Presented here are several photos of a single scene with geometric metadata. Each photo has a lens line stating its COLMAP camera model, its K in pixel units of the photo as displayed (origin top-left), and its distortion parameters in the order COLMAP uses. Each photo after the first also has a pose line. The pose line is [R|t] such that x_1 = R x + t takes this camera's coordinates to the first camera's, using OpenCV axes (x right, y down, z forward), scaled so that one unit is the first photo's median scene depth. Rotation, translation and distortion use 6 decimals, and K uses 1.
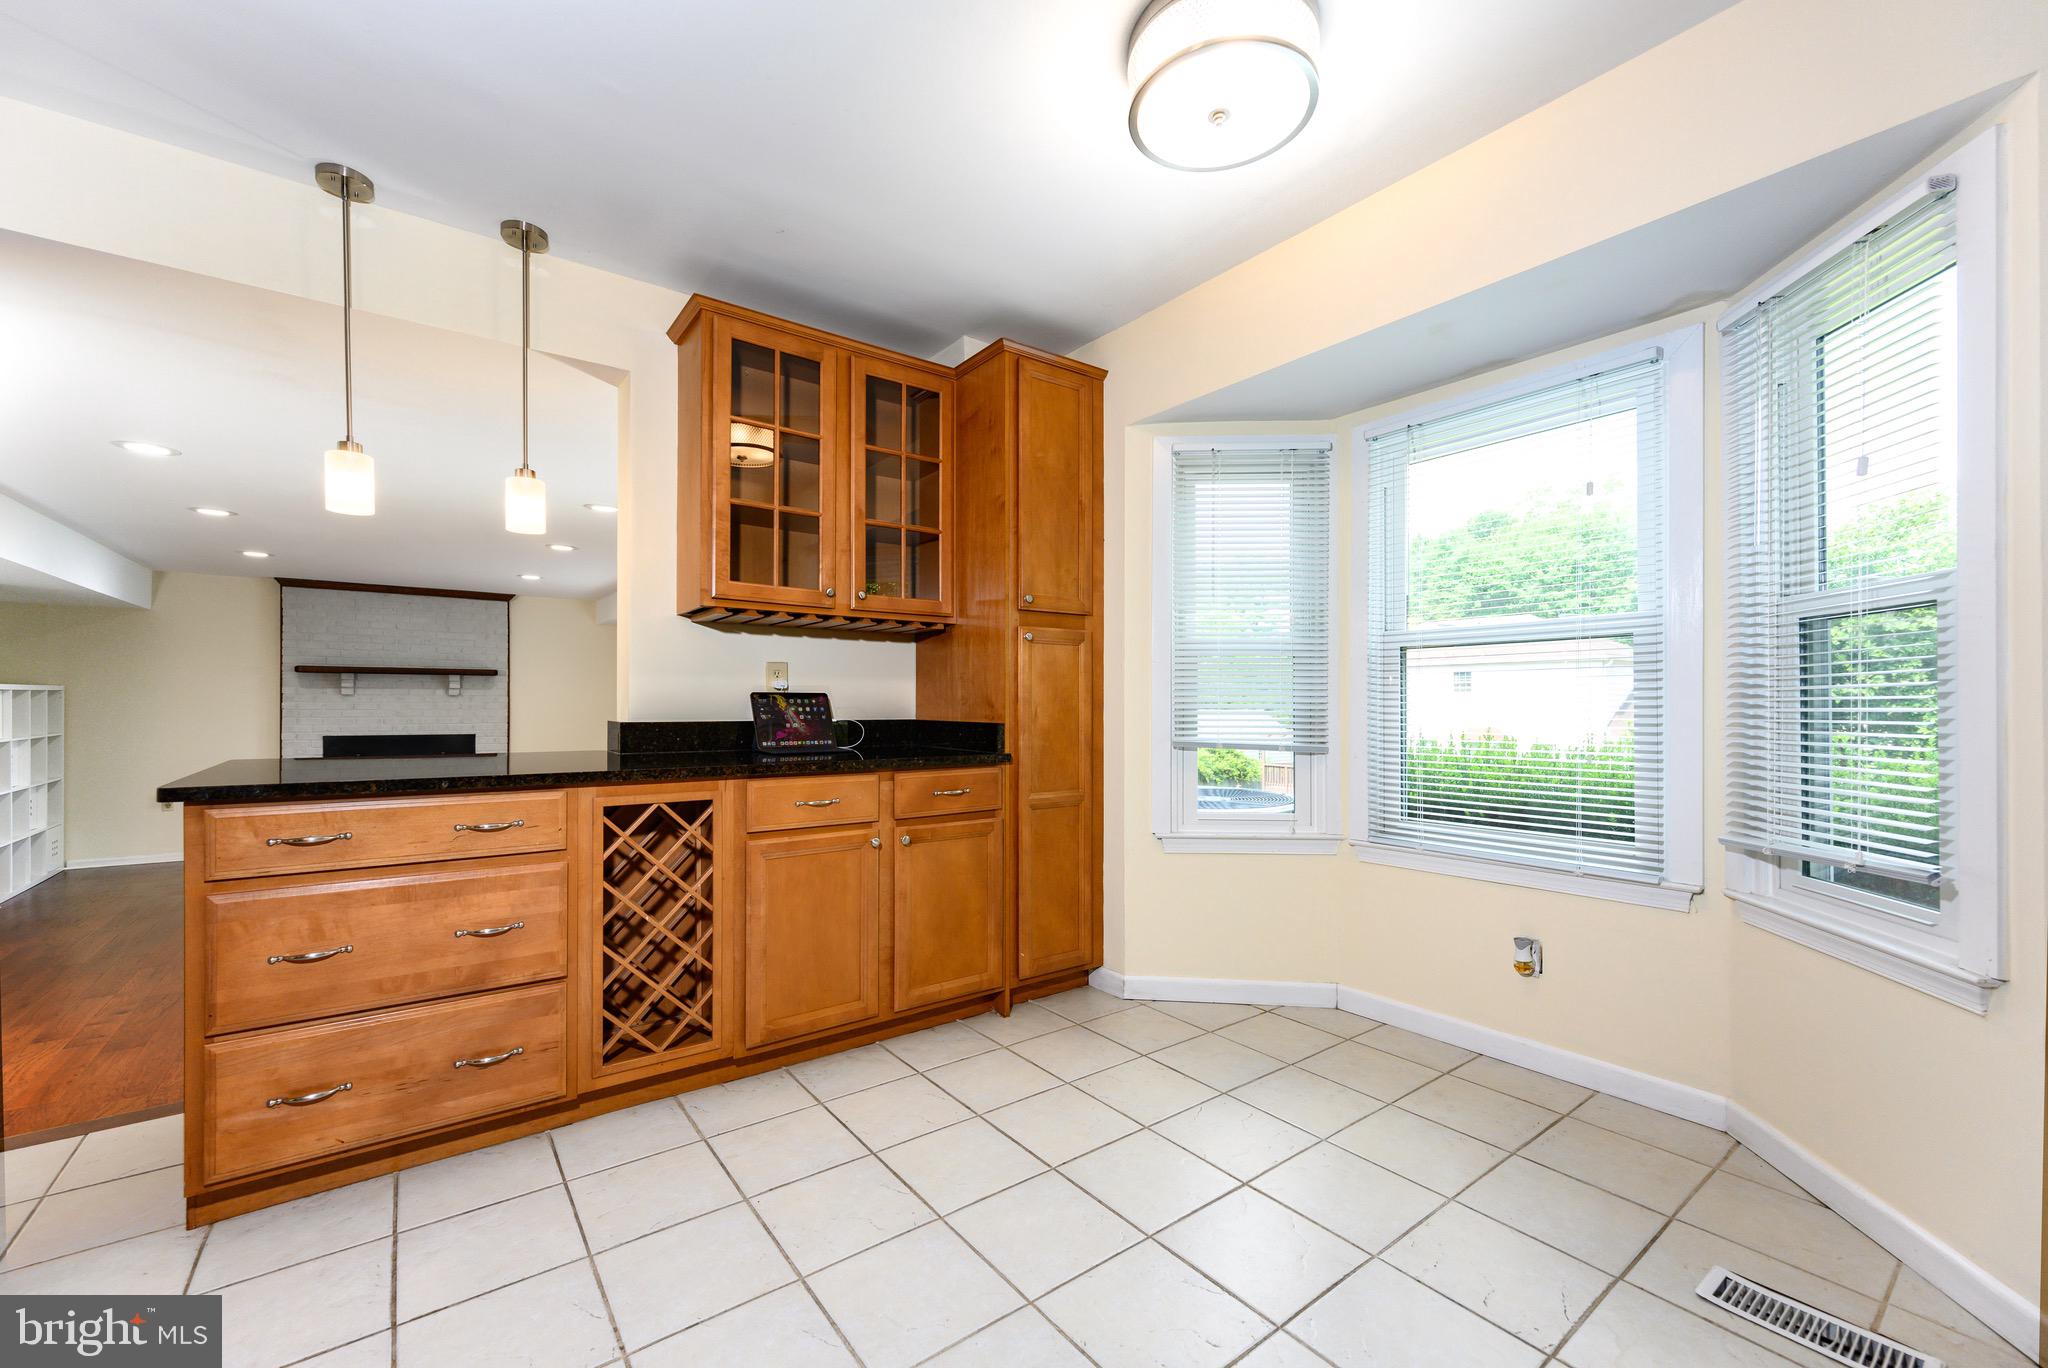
lens RADIAL K [[826.6, 0, 1018.3], [0, 826.6, 705.1], [0, 0, 1]] dist [0.011735, 0.000138]
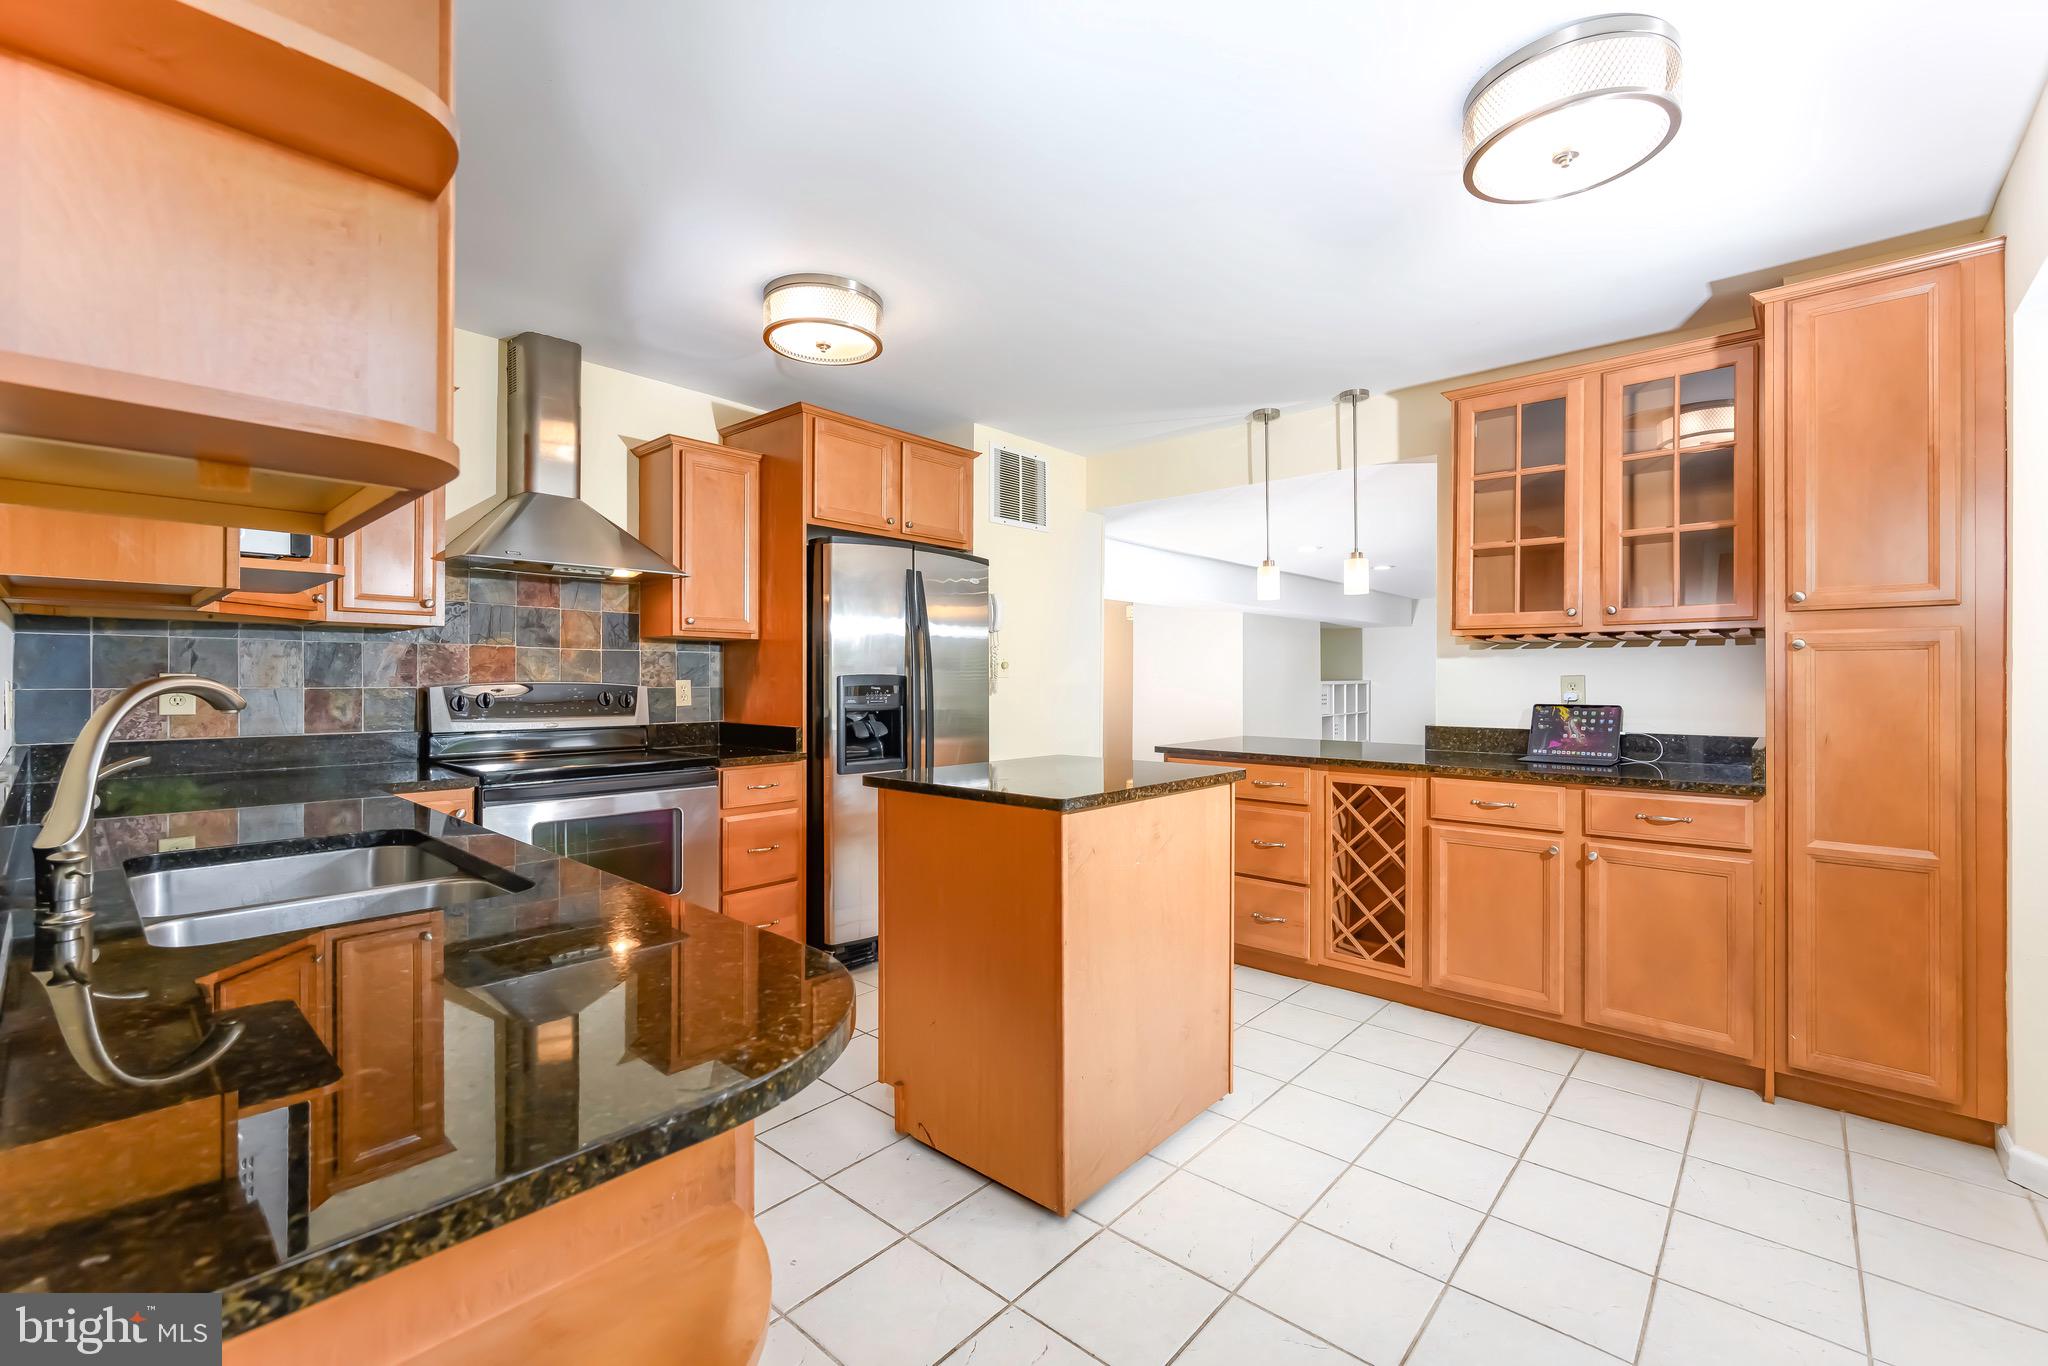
lens RADIAL K [[847.5, 0, 1018.8], [0, 847.5, 680.6], [0, 0, 1]] dist [-0.003515, -0.000535]
pose [[0.200191, -0.000206, -0.979757, 0.670593], [-0.006097, 0.999980, -0.001456, -0.041906], [0.979738, 0.006265, 0.200185, 0.092324]]
